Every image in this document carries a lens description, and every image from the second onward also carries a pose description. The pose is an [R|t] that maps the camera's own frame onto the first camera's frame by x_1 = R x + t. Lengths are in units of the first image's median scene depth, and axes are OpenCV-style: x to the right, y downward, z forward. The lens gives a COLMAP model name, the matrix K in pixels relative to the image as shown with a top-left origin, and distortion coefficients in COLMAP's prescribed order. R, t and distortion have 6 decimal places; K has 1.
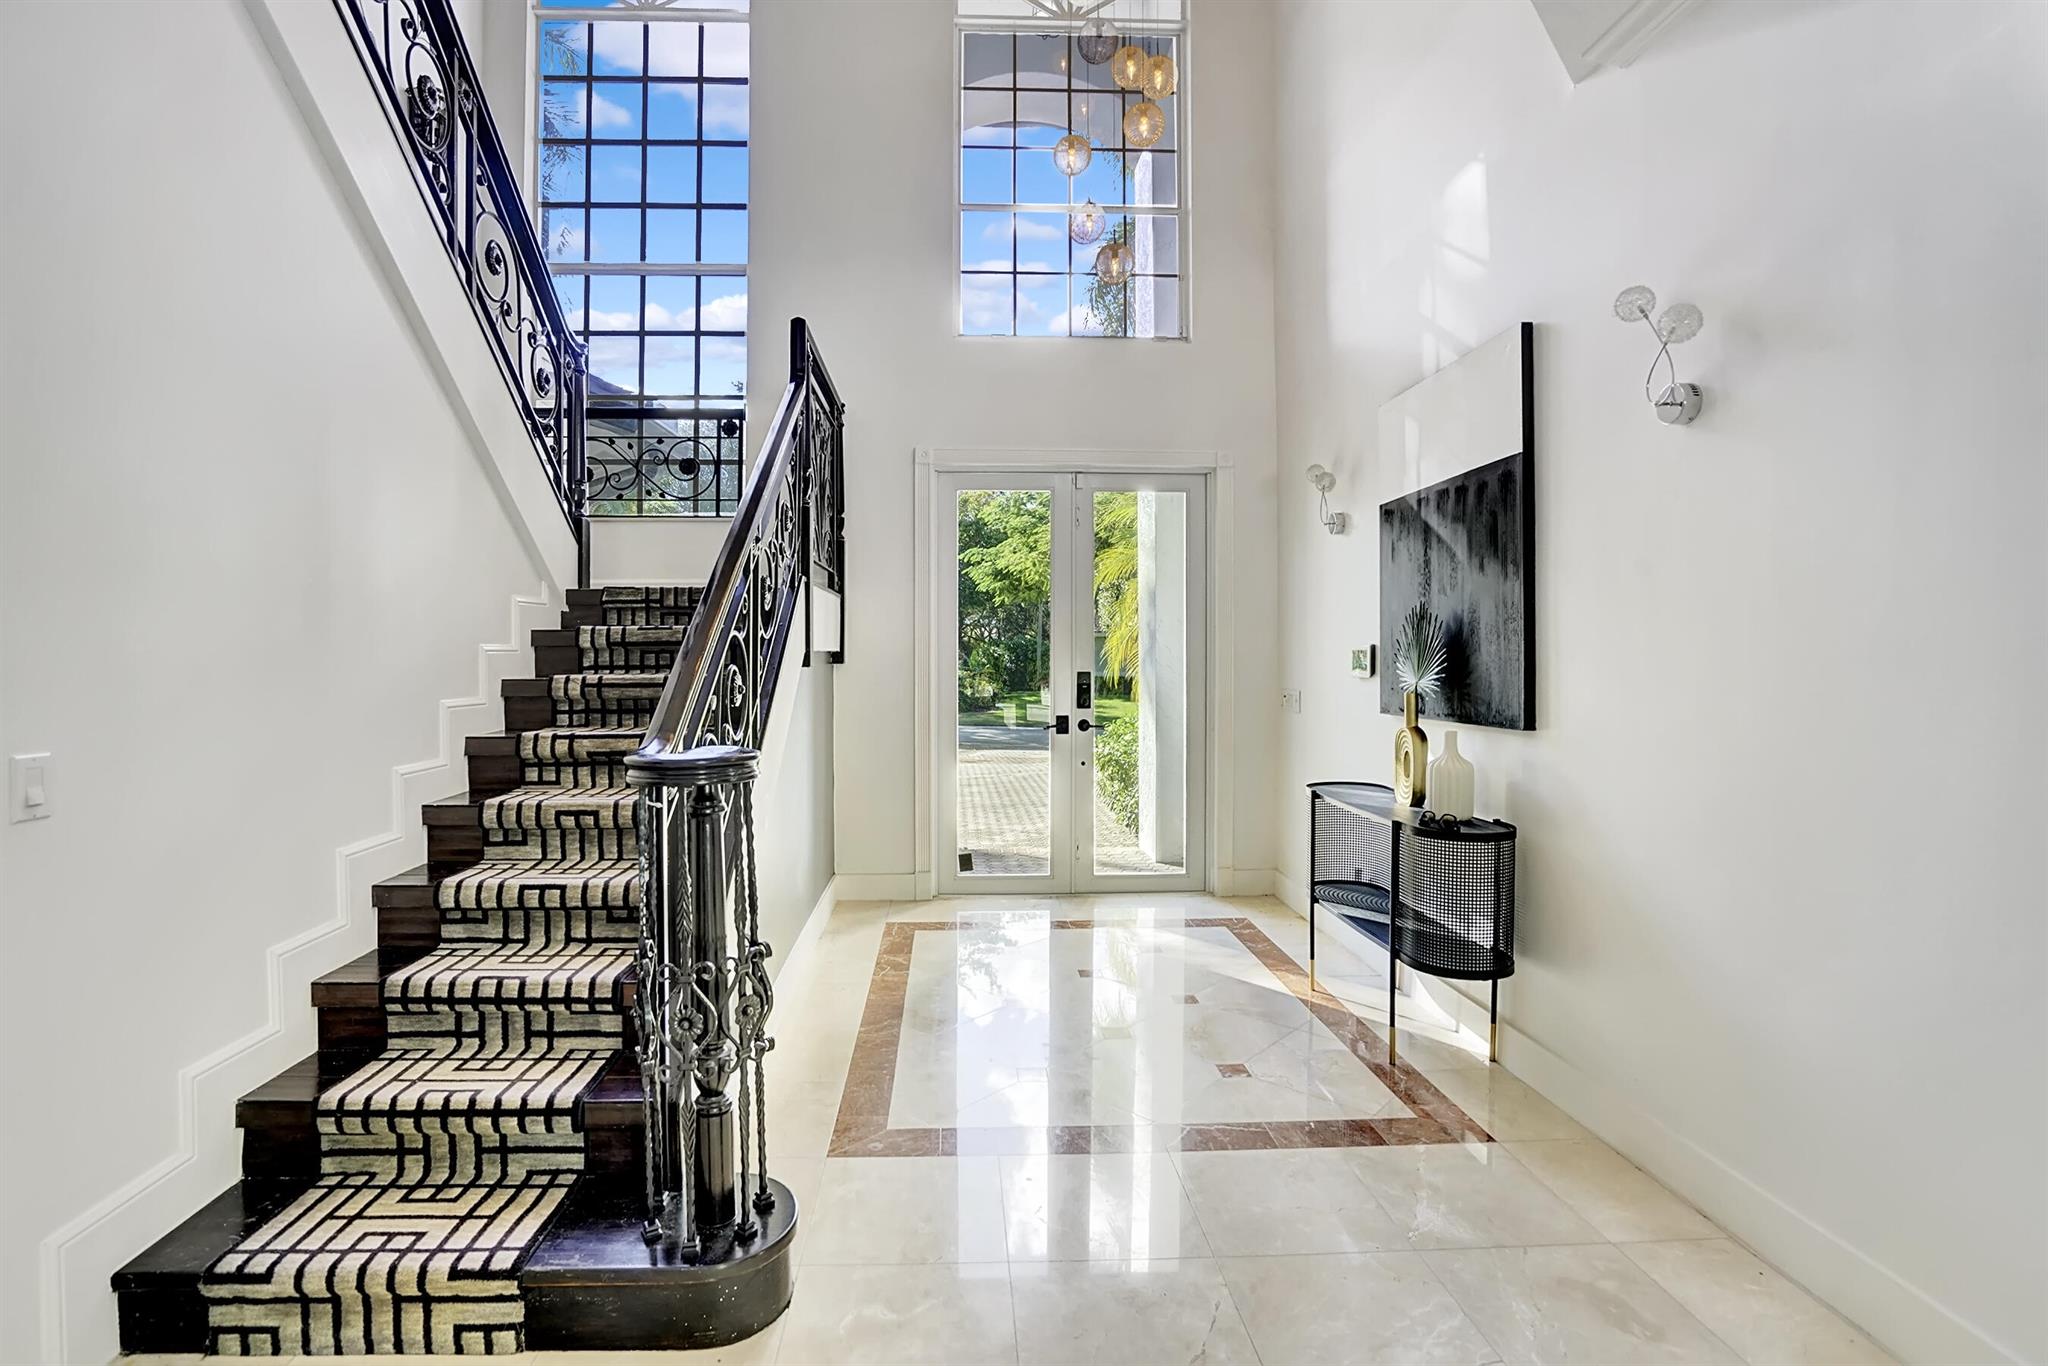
lens RADIAL K [[956.9, 0, 1024.0], [0, 956.9, 683.0], [0, 0, 1]] dist [-0.040422, 0.000033]
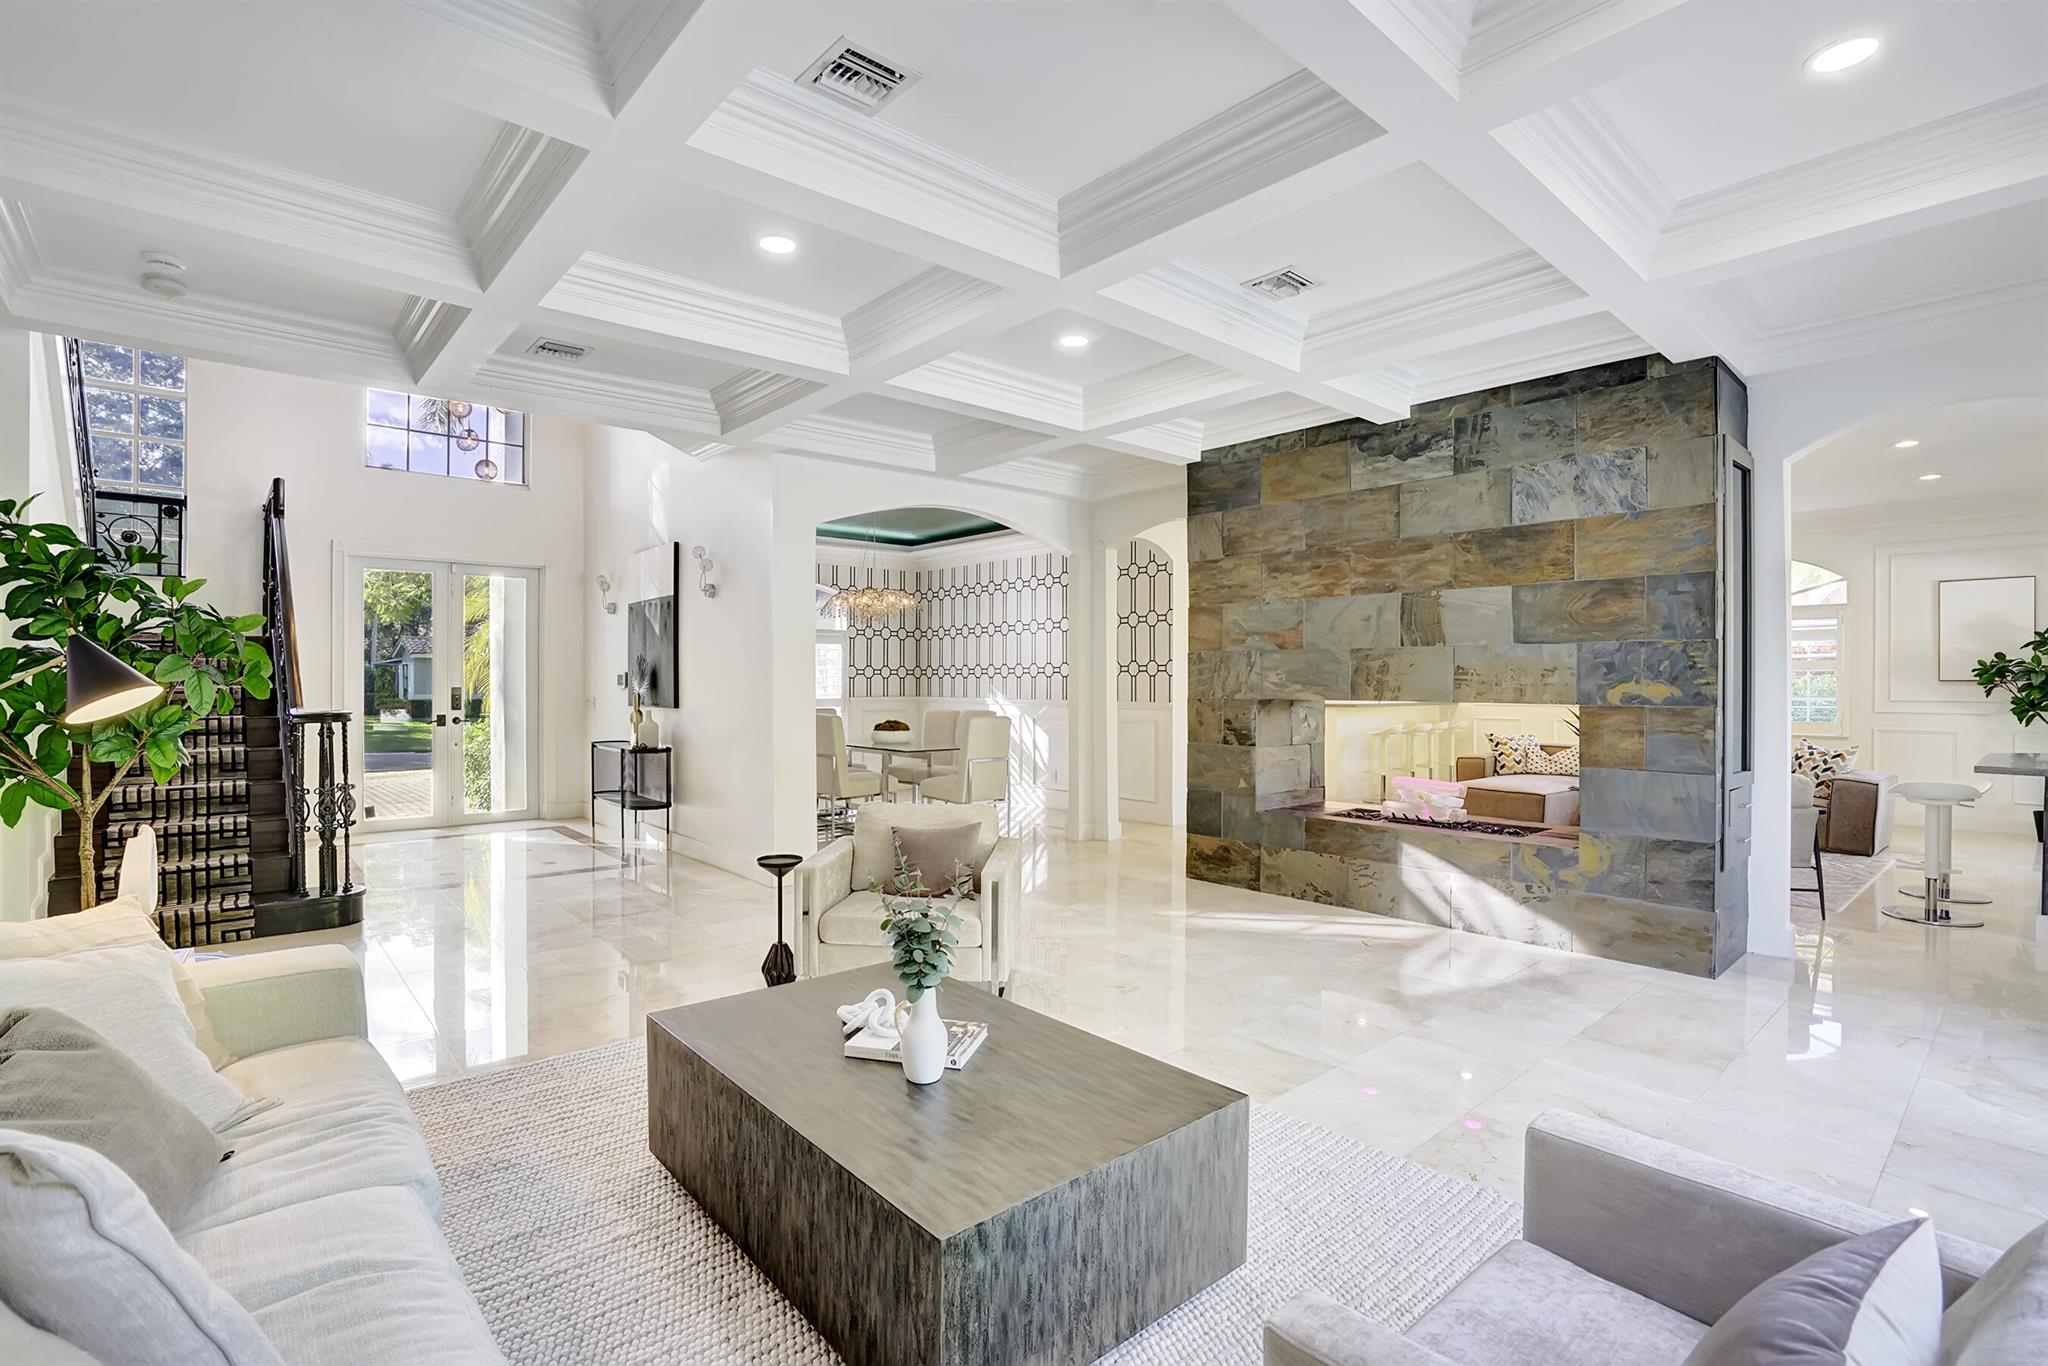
lens RADIAL K [[956.9, 0, 1024.0], [0, 956.9, 683.0], [0, 0, 1]] dist [-0.040422, 0.000033]
pose [[0.798364, 0.001011, 0.602174, -0.186115], [0.014201, 0.999689, -0.020507, 0.038875], [-0.602008, 0.024923, 0.798101, -1.200189]]
